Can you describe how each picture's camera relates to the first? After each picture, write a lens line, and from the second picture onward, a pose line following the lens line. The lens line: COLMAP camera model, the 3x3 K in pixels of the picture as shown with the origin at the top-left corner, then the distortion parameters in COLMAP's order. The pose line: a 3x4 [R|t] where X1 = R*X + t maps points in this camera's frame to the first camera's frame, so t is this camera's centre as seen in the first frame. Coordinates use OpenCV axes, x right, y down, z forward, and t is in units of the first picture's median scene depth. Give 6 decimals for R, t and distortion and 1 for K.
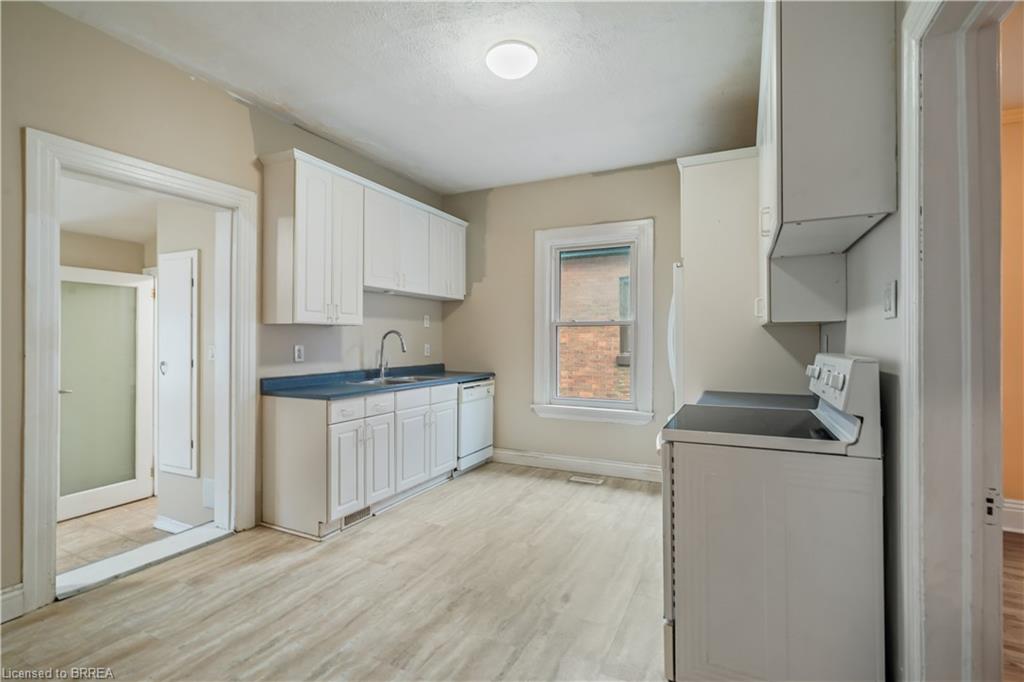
lens RADIAL K [[477.9, 0, 510.4], [0, 477.9, 340.3], [0, 0, 1]] dist [-0.001191, -0.000104]
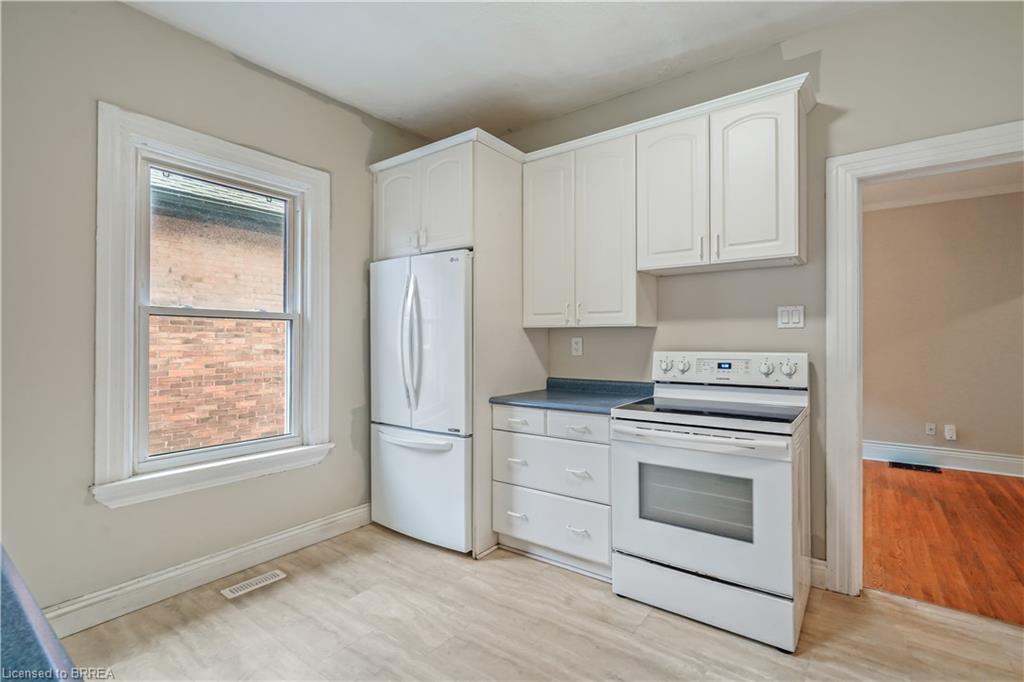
lens RADIAL K [[477.9, 0, 514.0], [0, 477.9, 339.9], [0, 0, 1]] dist [-0.001191, -0.000104]
pose [[0.164484, -0.002835, 0.986376, -0.362982], [-0.007473, 0.999964, 0.004120, -0.009223], [-0.986351, -0.008049, 0.164457, 0.599111]]
